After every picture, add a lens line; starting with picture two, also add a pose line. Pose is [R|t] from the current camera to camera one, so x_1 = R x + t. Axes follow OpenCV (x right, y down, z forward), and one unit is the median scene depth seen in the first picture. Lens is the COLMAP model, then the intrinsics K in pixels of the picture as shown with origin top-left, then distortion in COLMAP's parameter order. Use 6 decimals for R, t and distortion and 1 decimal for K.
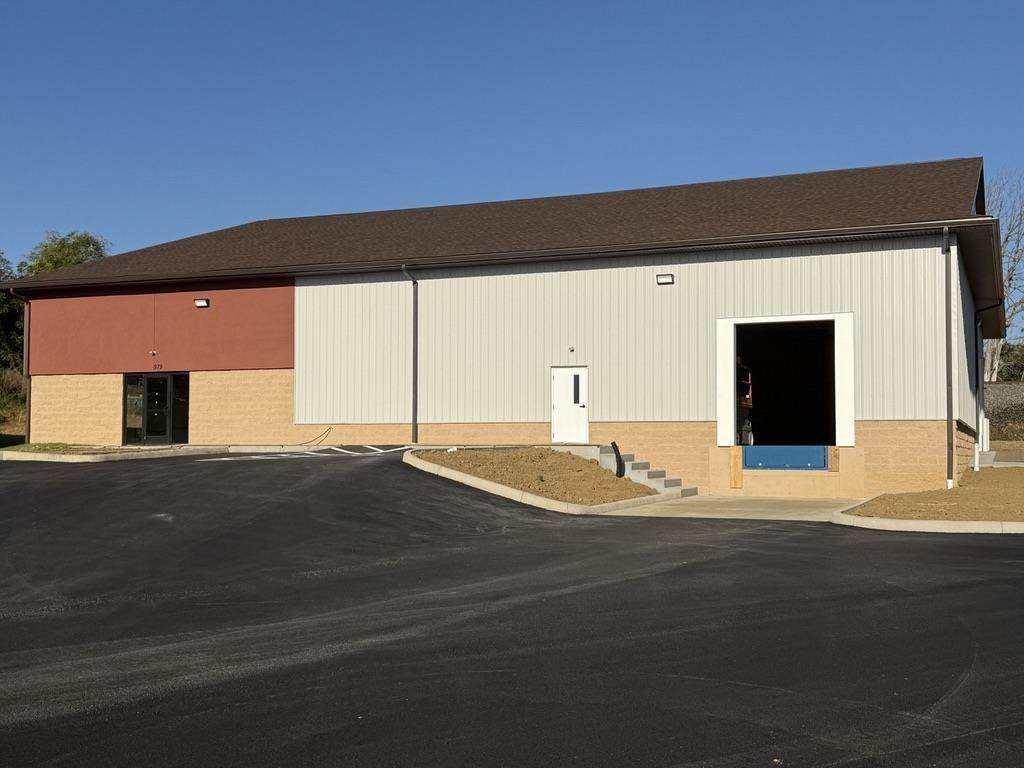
lens RADIAL K [[1188.3, 0, 519.0], [0, 1188.3, 386.4], [0, 0, 1]] dist [0.112995, 0.000000]
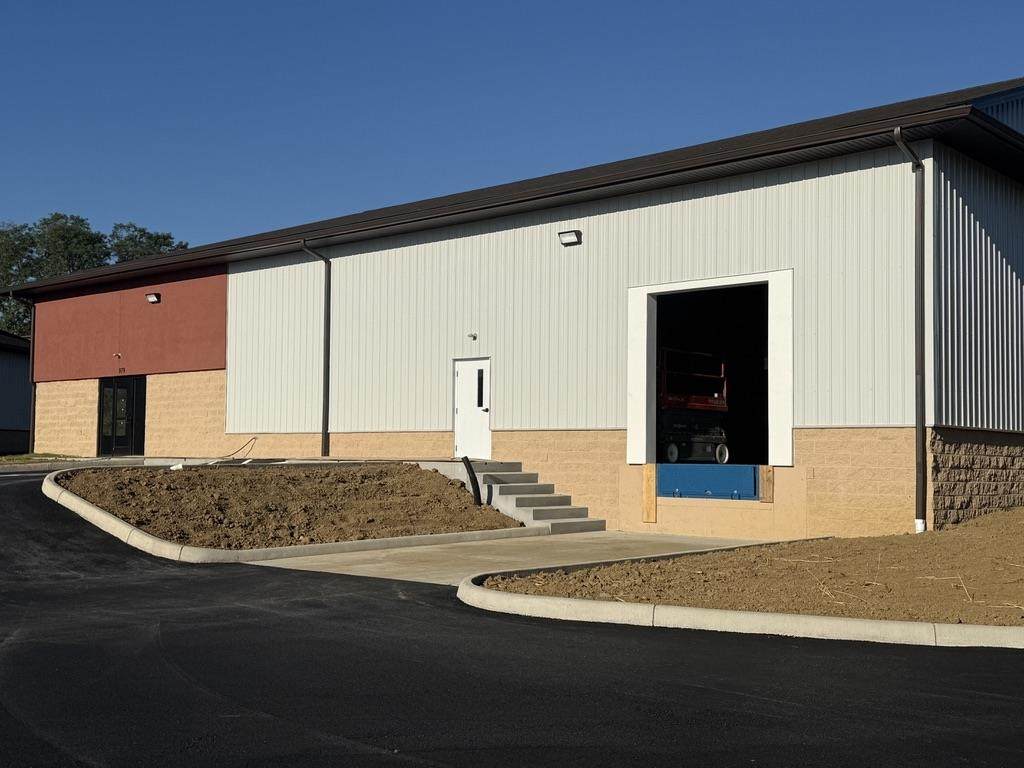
lens RADIAL K [[1188.3, 0, 505.8], [0, 1188.3, 383.0], [0, 0, 1]] dist [0.112995, 0.000000]
pose [[0.941651, -0.013286, -0.336329, 0.322727], [0.008893, 0.999854, -0.014598, 0.010489], [0.336474, 0.010756, 0.941631, 0.279254]]
